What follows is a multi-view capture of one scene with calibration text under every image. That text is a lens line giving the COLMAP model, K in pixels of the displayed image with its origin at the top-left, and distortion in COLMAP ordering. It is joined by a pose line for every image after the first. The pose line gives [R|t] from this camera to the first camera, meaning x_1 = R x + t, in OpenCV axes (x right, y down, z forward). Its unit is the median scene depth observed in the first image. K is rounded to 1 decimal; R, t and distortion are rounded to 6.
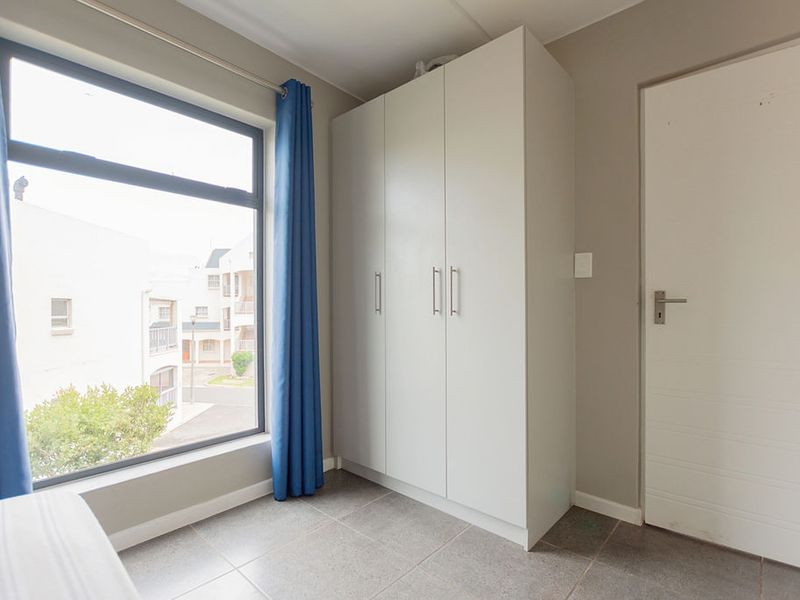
lens RADIAL K [[400.4, 0, 399.2], [0, 400.4, 307.7], [0, 0, 1]] dist [0.004917, 0.001345]
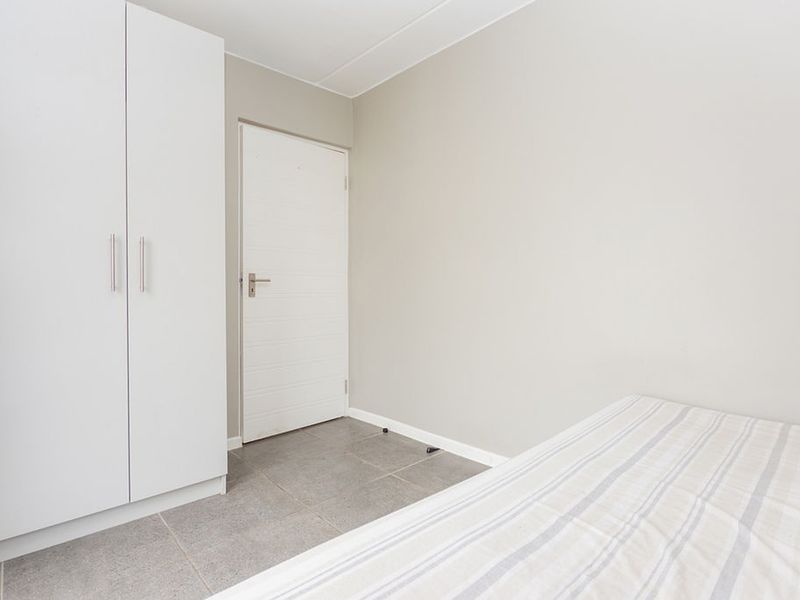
lens RADIAL K [[400.4, 0, 399.2], [0, 400.4, 293.4], [0, 0, 1]] dist [0.004917, 0.001345]
pose [[0.109661, -0.011160, 0.993906, -0.692169], [-0.004459, 0.999921, 0.011720, 0.010034], [-0.993959, -0.005717, 0.109603, 0.335855]]
